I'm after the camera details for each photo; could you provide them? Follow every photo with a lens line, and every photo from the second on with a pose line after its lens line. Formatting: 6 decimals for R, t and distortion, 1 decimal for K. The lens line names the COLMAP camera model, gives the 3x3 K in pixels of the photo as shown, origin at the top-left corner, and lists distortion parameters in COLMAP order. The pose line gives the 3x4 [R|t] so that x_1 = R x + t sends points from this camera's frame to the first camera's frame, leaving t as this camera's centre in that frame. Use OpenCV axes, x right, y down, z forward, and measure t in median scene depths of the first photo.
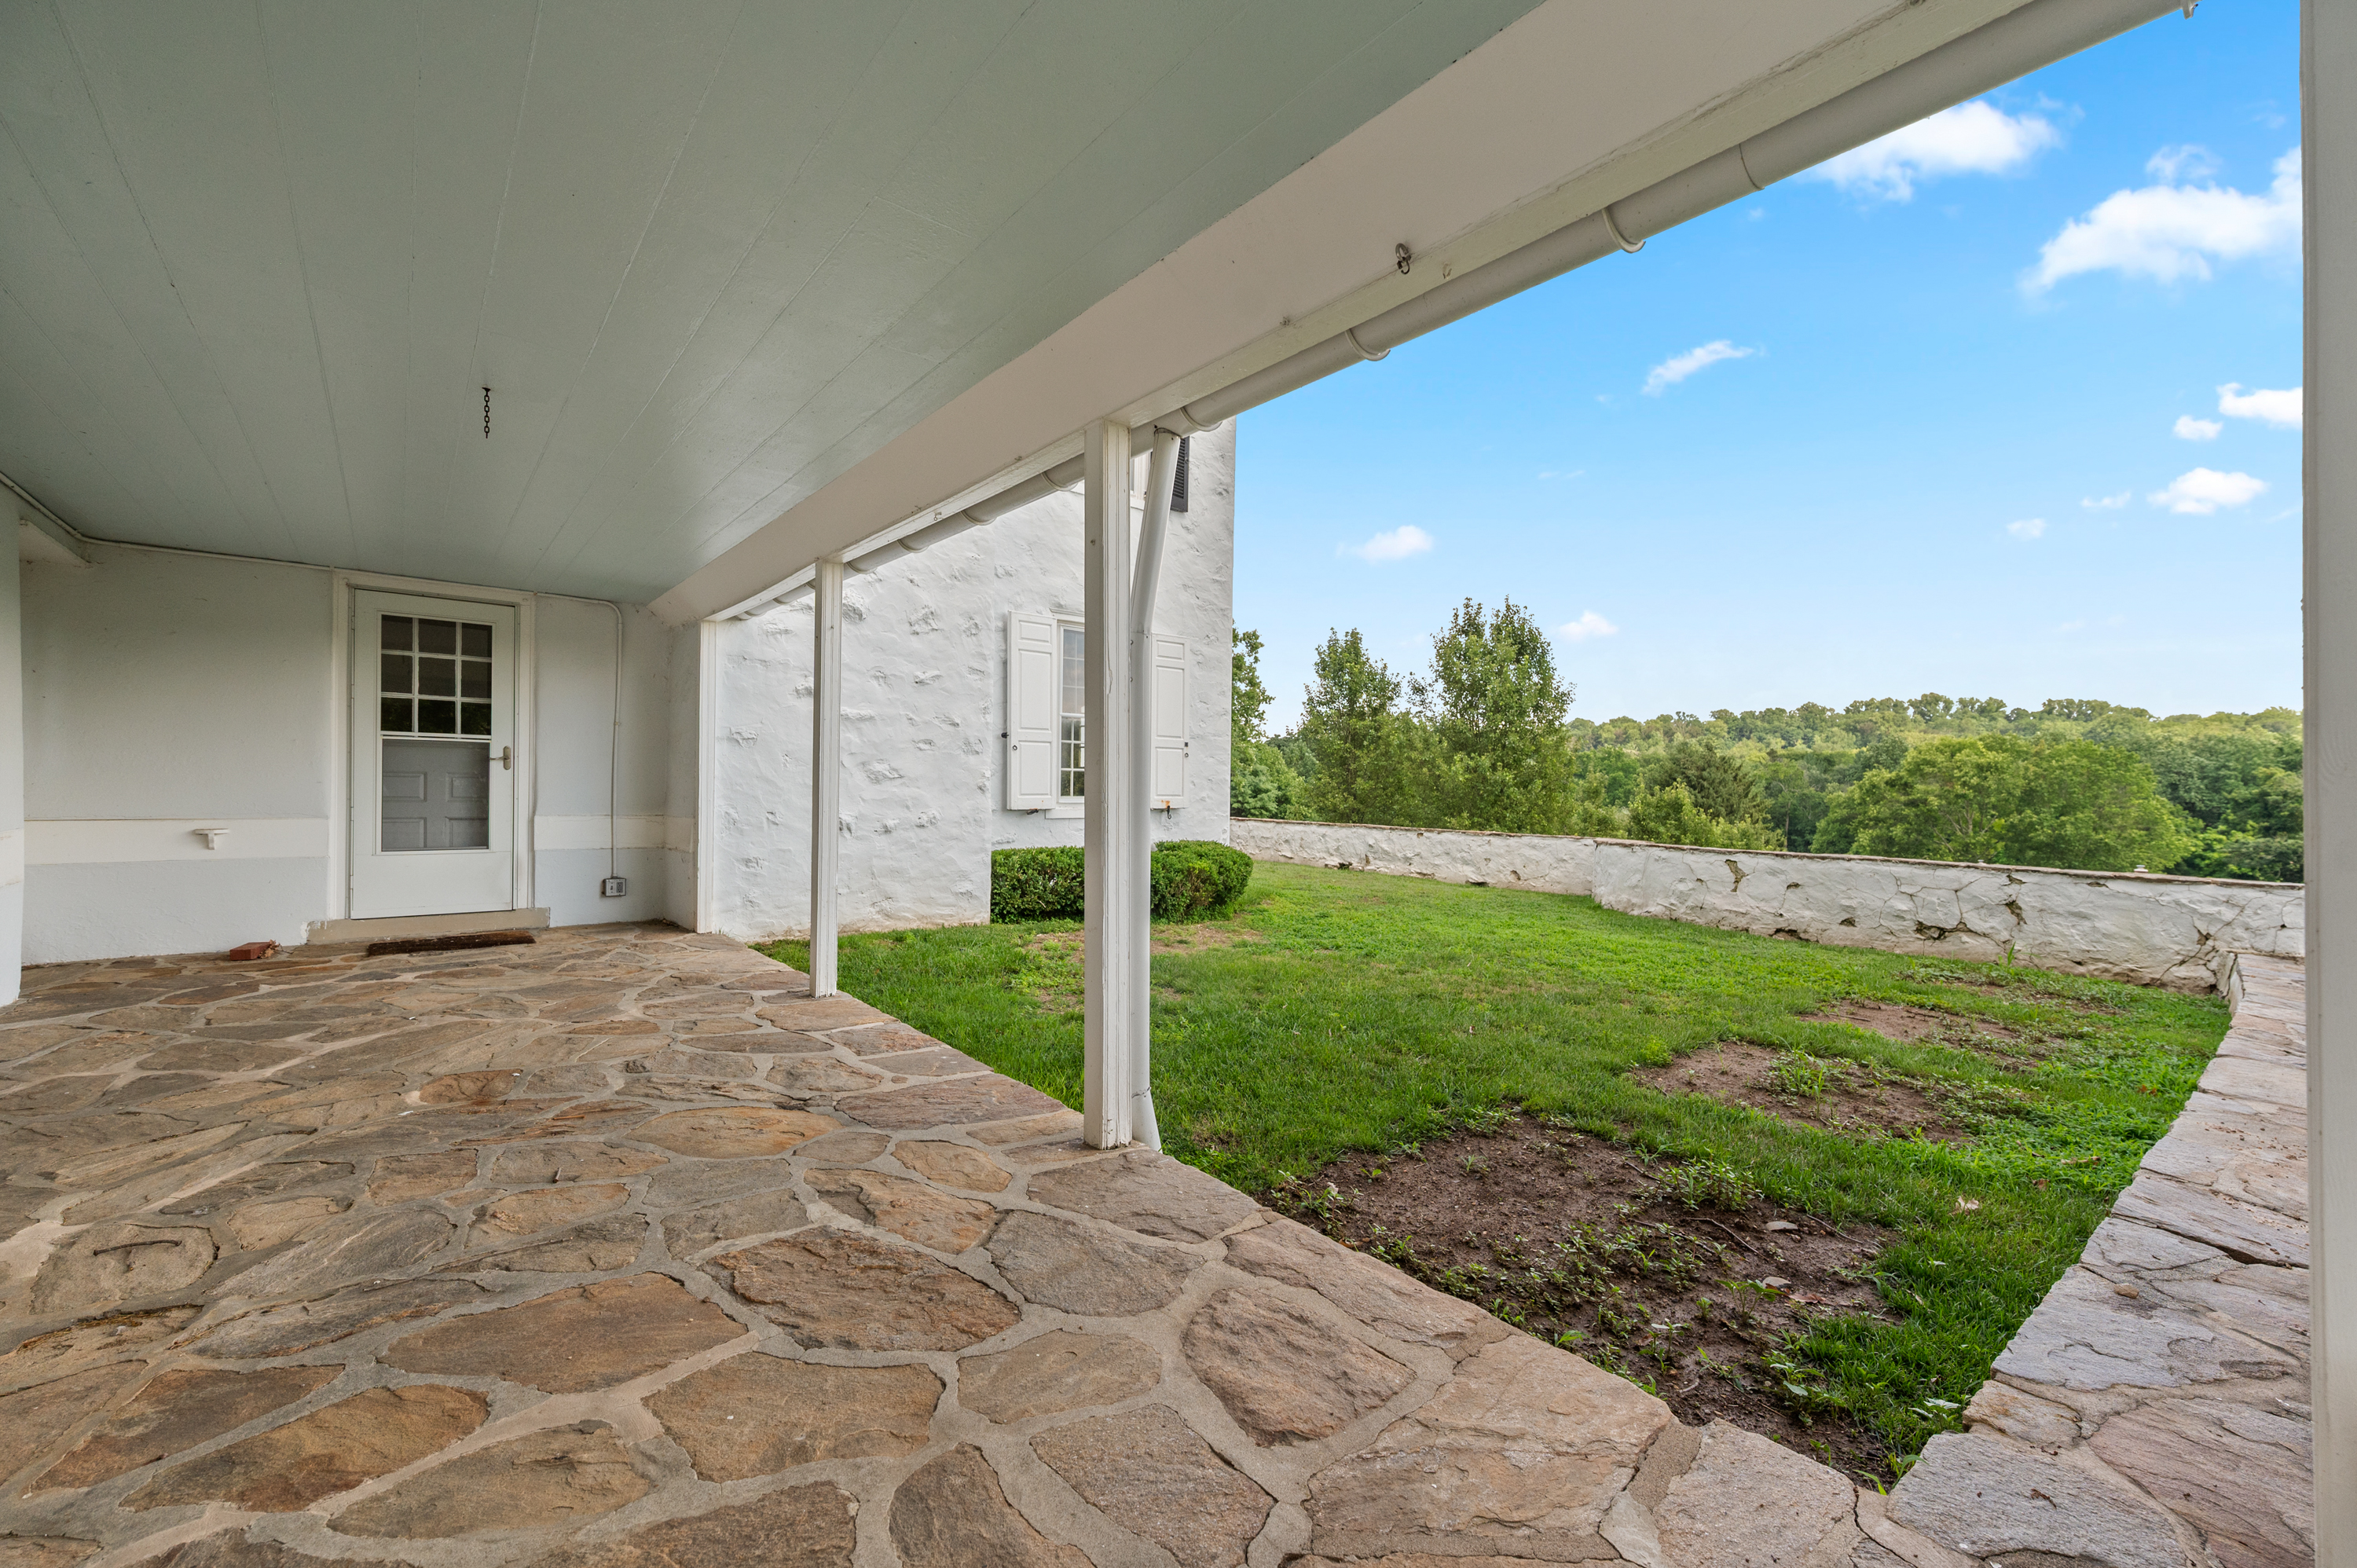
lens RADIAL K [[956.8, 0, 1180.4], [0, 956.8, 780.2], [0, 0, 1]] dist [-0.001146, -0.000093]
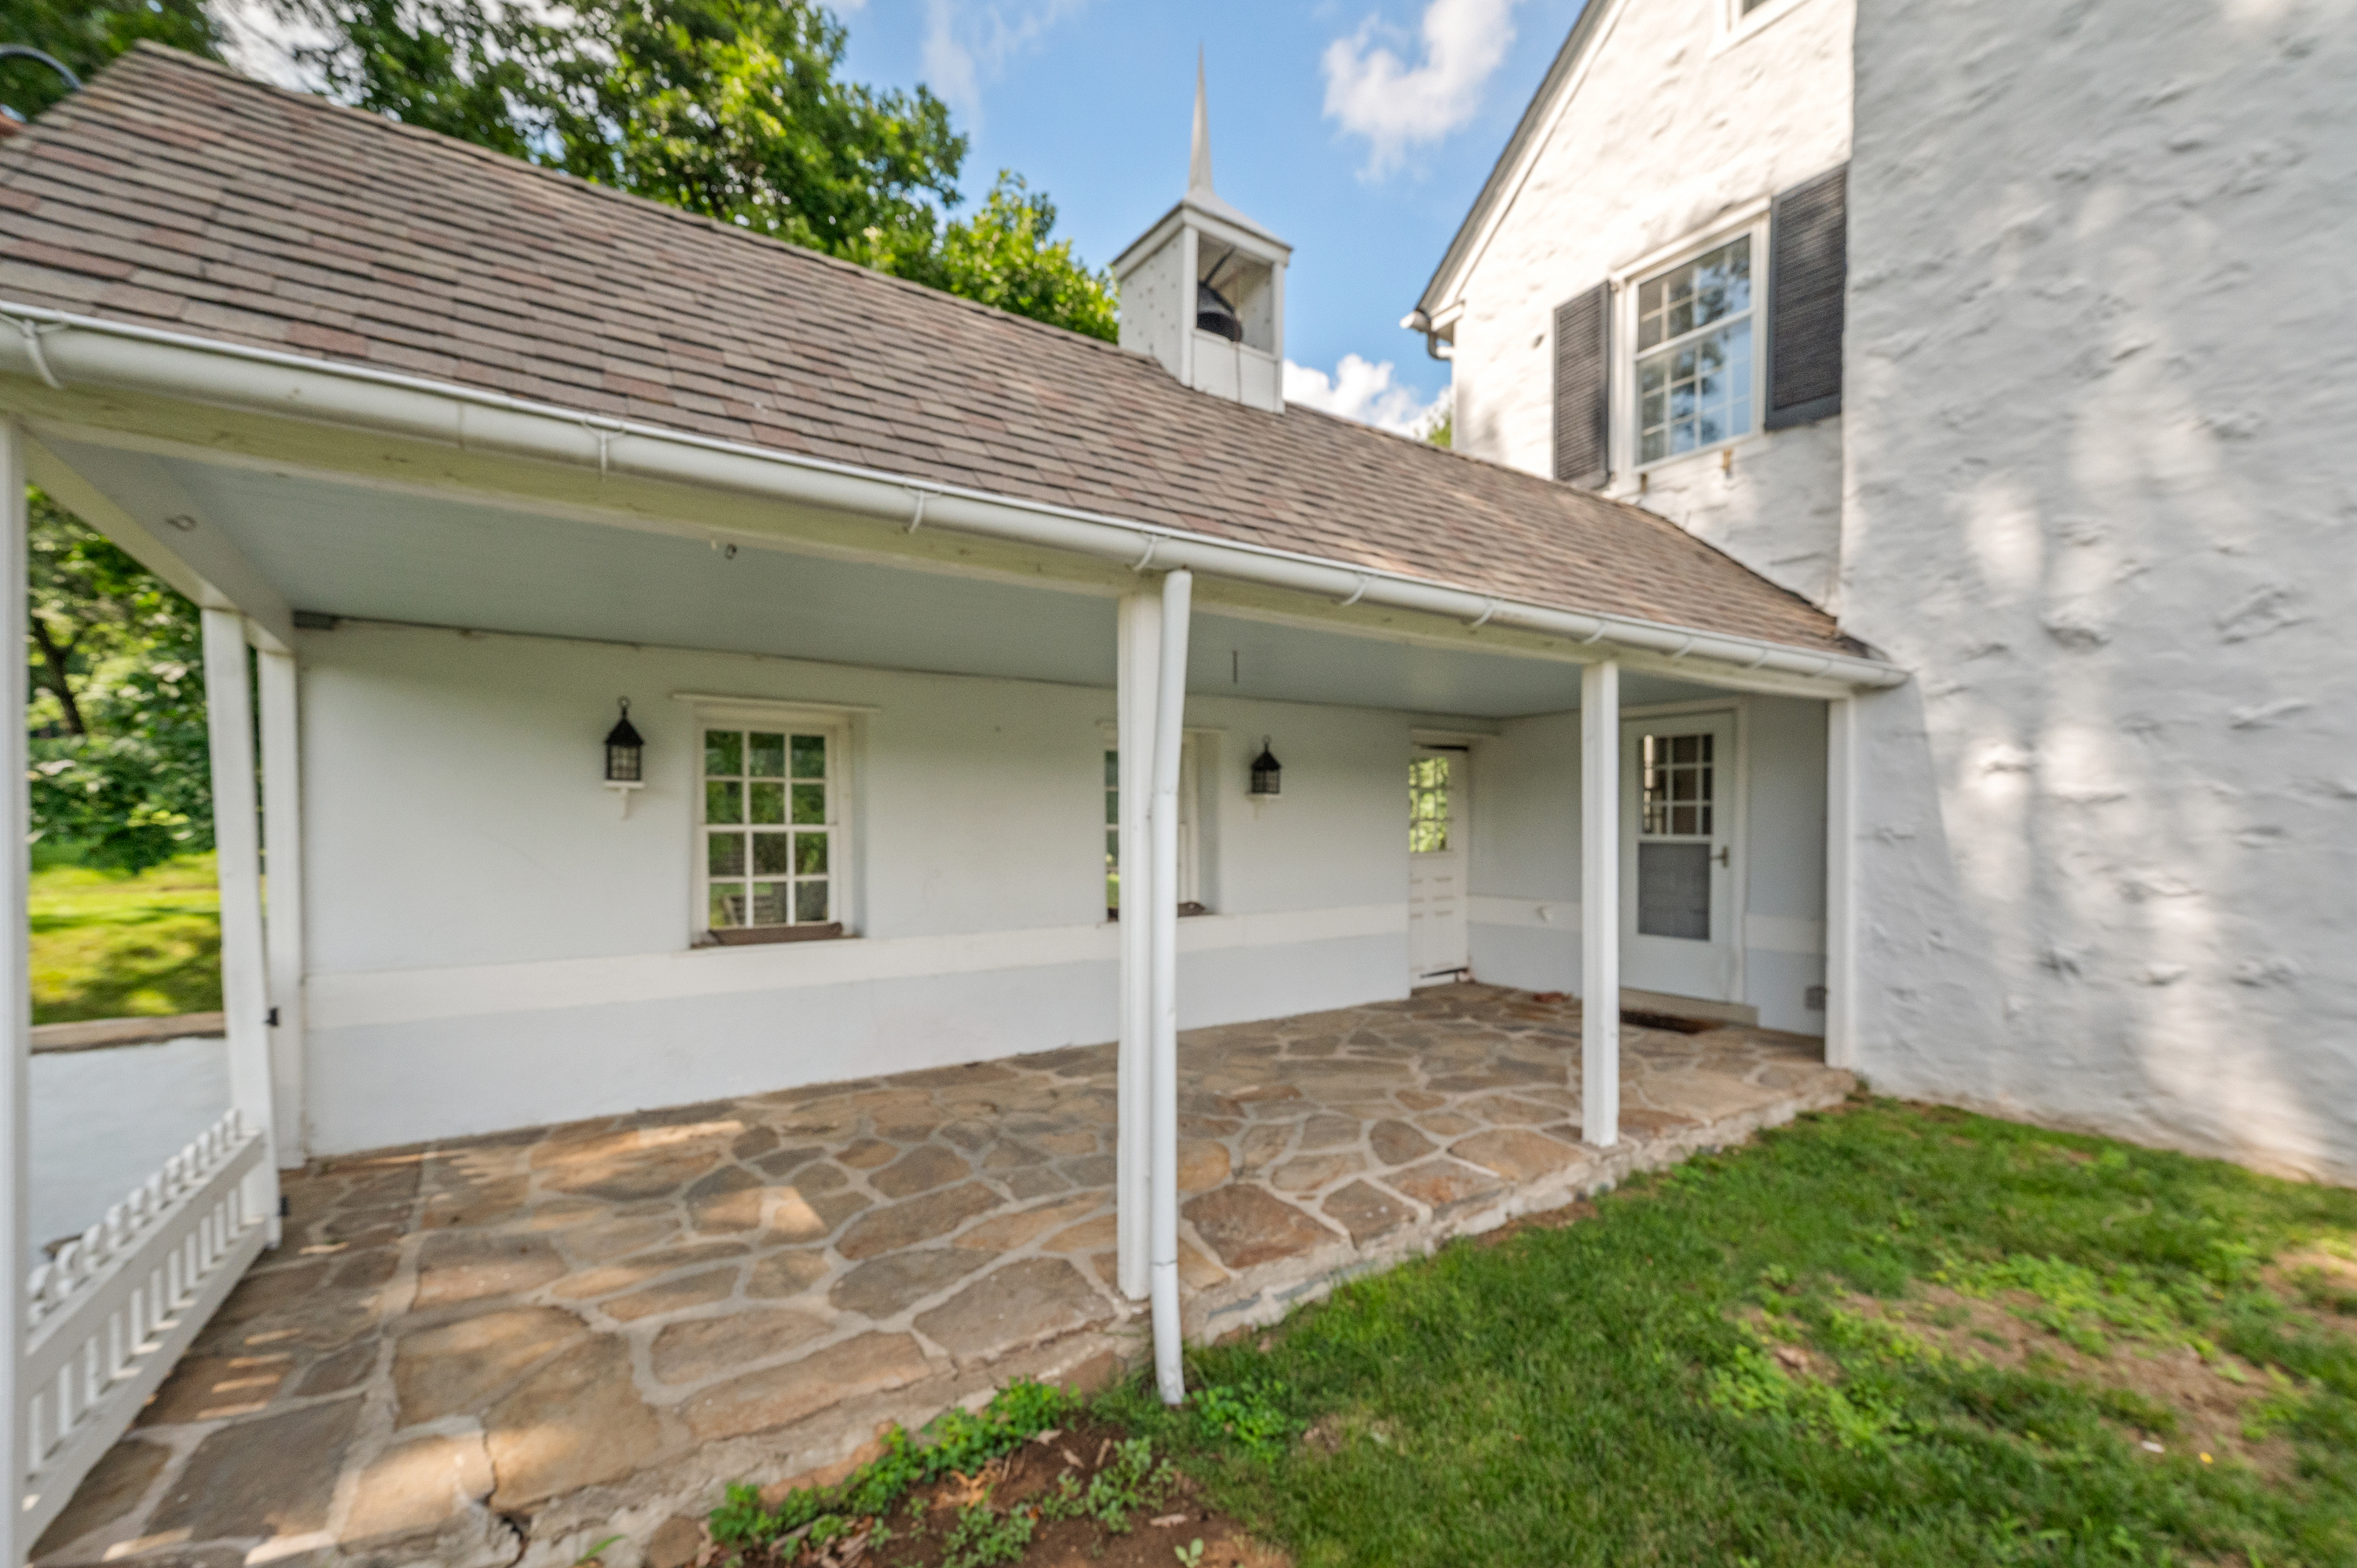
lens RADIAL K [[956.8, 0, 1142.3], [0, 956.8, 848.4], [0, 0, 1]] dist [-0.001146, -0.000093]
pose [[-0.104288, 0.008412, -0.994512, 0.717844], [0.006120, 0.999951, 0.007816, -0.079476], [0.994528, -0.005271, -0.104335, 0.849866]]
